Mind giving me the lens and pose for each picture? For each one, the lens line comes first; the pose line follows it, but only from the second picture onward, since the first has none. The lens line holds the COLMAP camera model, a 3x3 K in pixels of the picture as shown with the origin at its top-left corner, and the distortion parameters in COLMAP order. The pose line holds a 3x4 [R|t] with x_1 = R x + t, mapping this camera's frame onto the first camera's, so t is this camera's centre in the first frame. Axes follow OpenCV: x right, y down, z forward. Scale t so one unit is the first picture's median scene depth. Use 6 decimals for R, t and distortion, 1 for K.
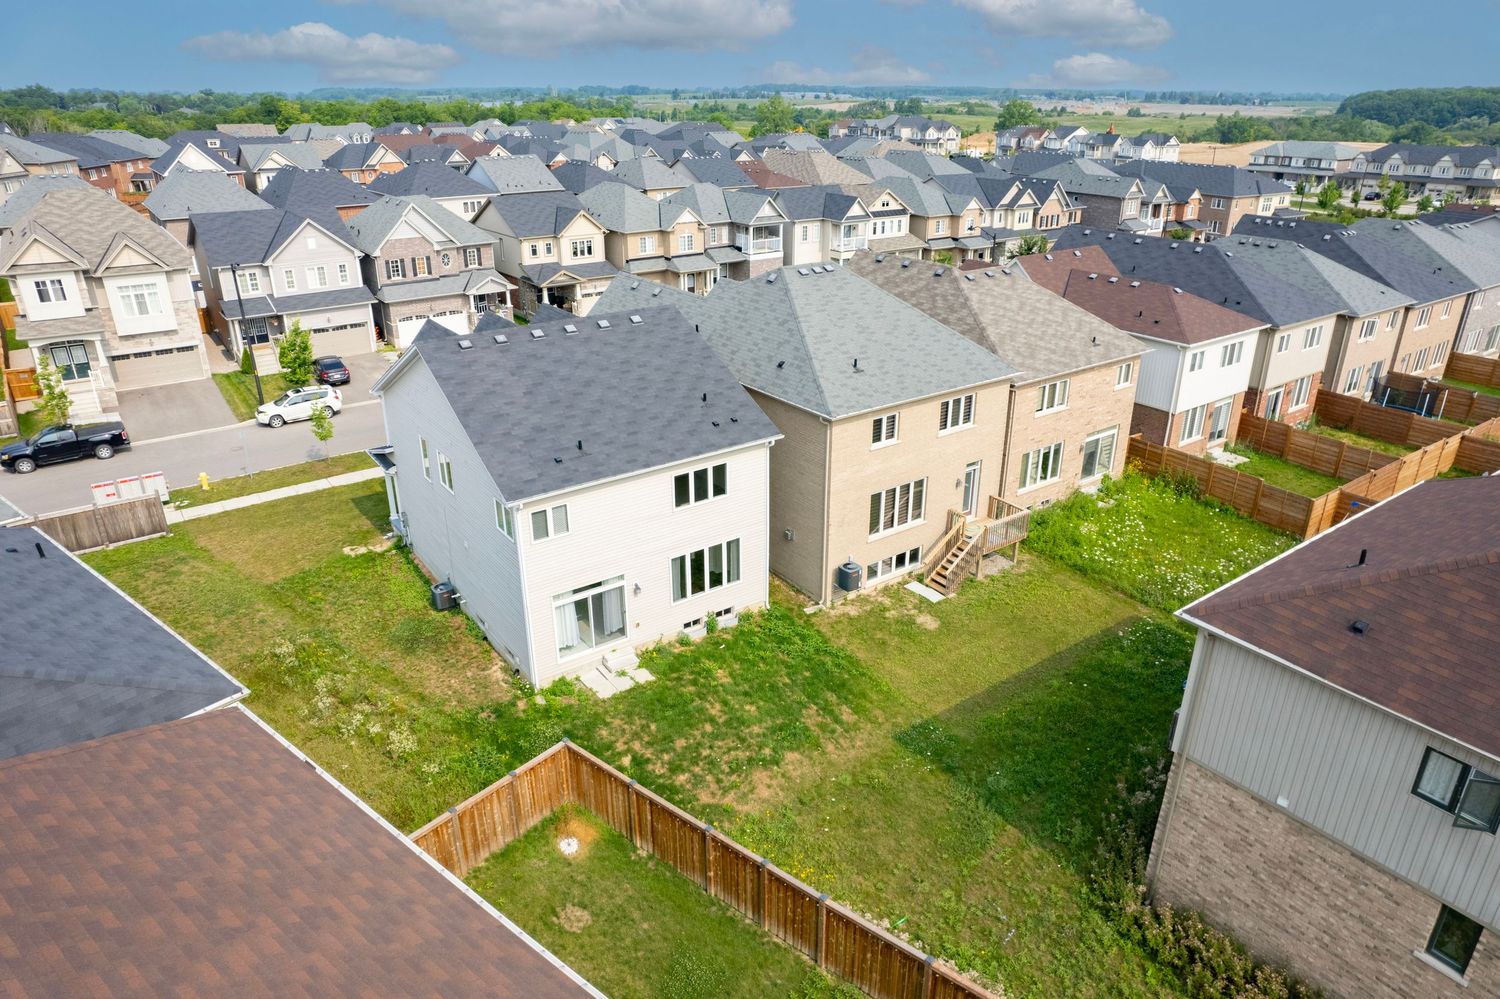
lens RADIAL K [[952.5, 0, 755.9], [0, 952.5, 501.3], [0, 0, 1]] dist [-0.052568, 0.030077]
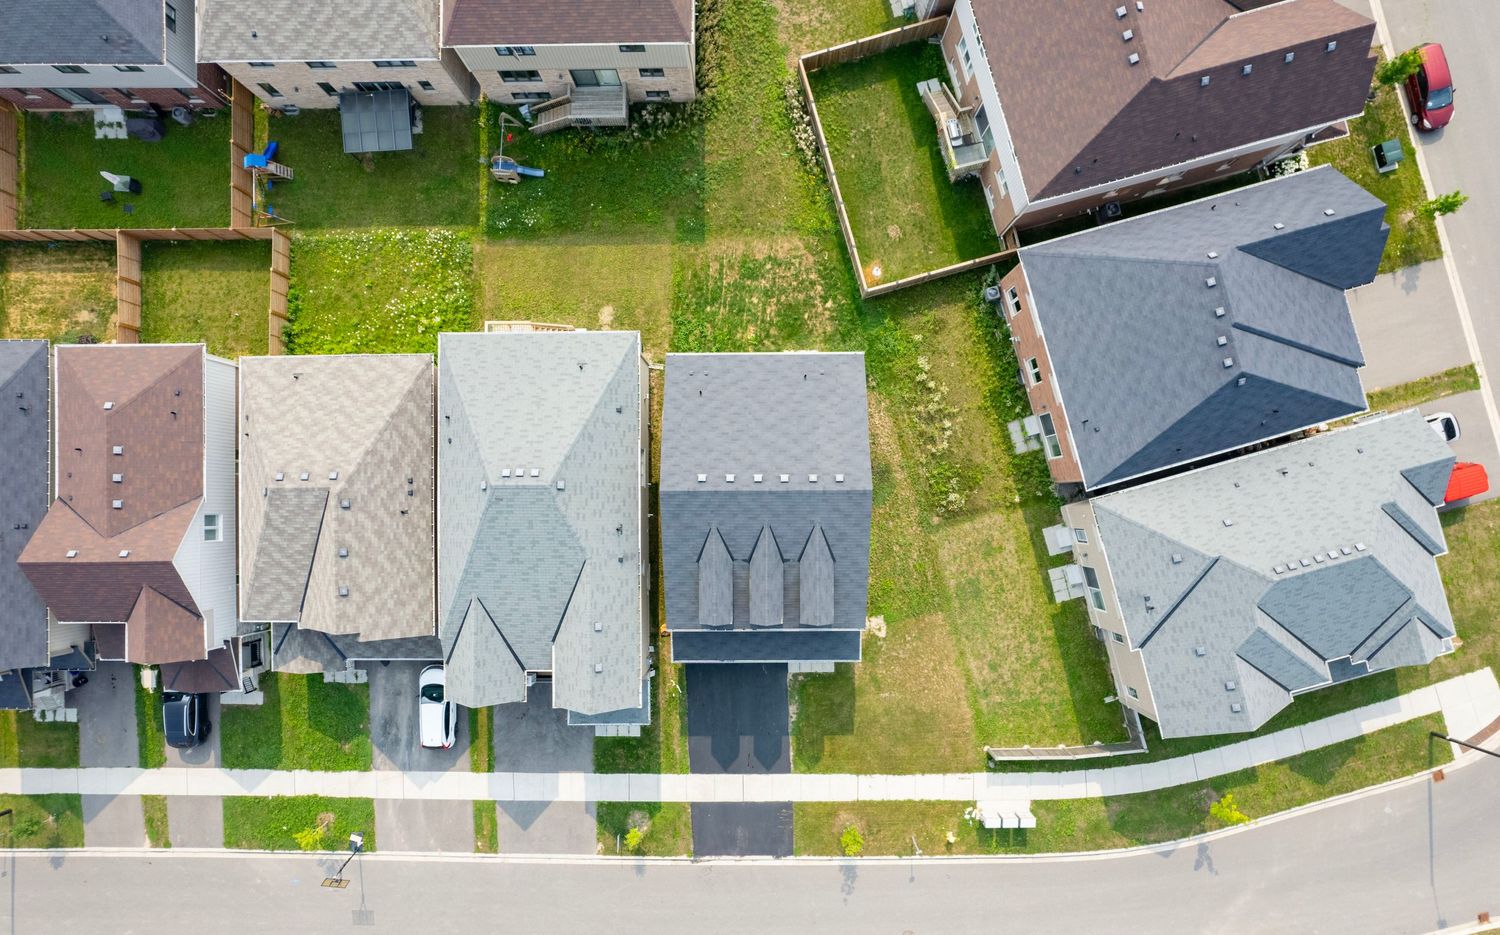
lens RADIAL K [[945.8, 0, 751.7], [0, 945.8, 500.3], [0, 0, 1]] dist [-0.037844, 0.010929]
pose [[-0.812333, -0.583126, 0.008909, -0.209210], [0.232615, -0.309963, 0.921853, -1.364085], [-0.534795, 0.750924, 0.387437, 0.503536]]
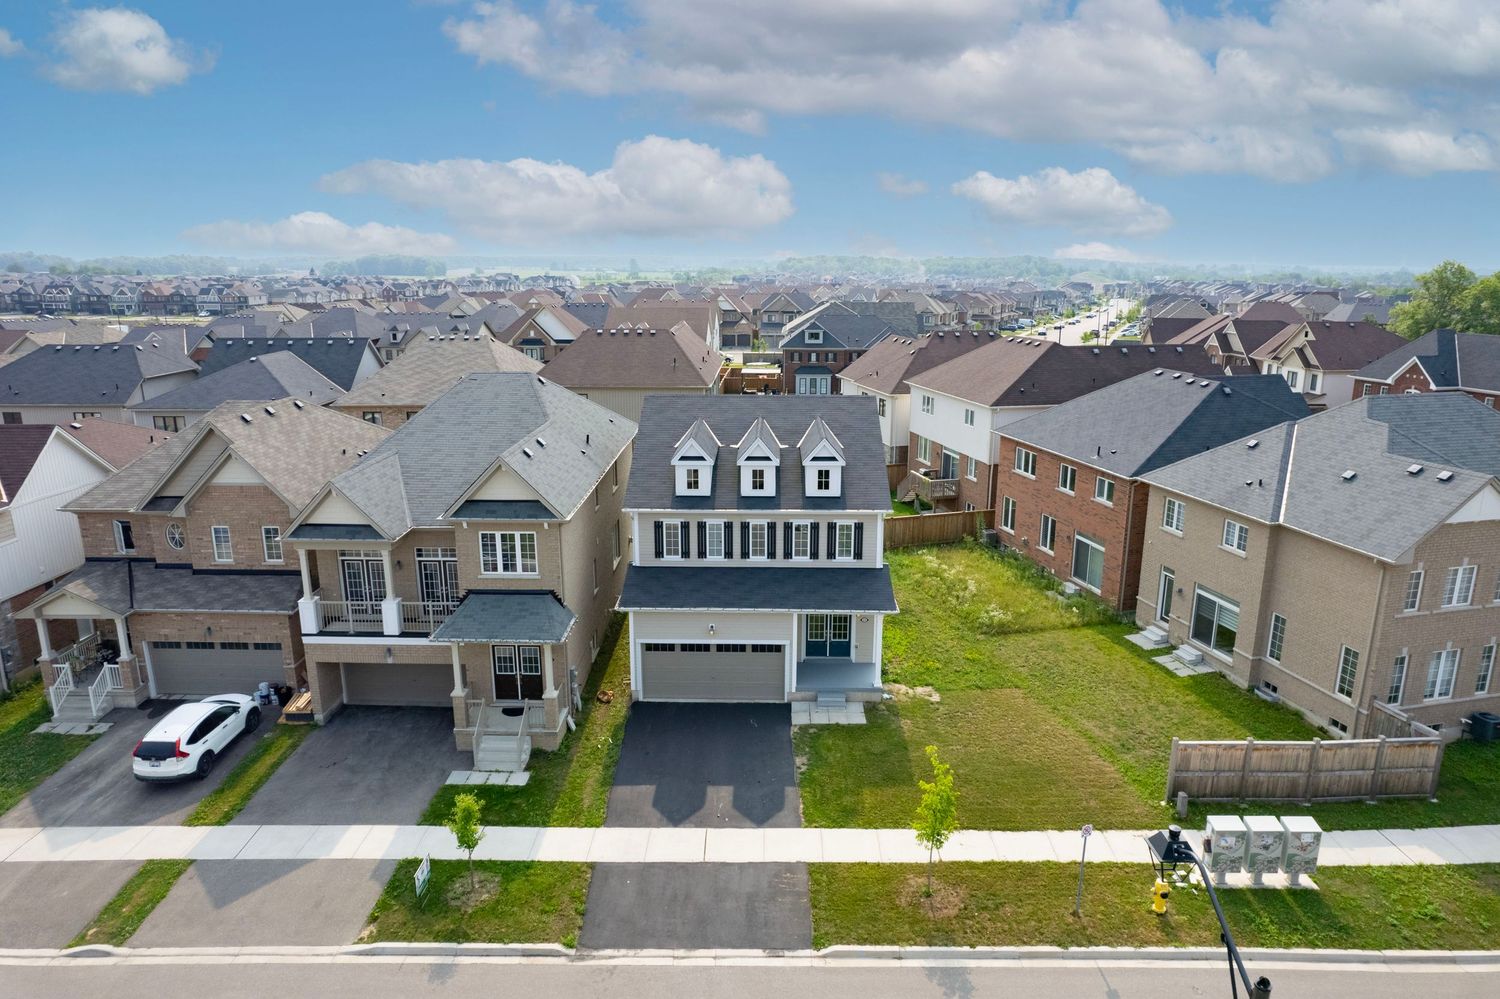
lens RADIAL K [[952.5, 0, 757.0], [0, 952.5, 500.3], [0, 0, 1]] dist [-0.052568, 0.030077]
pose [[-0.801562, -0.151964, 0.578278, -0.908202], [0.225915, 0.818493, 0.528235, -0.700047], [-0.553589, 0.554055, -0.621741, 1.789255]]
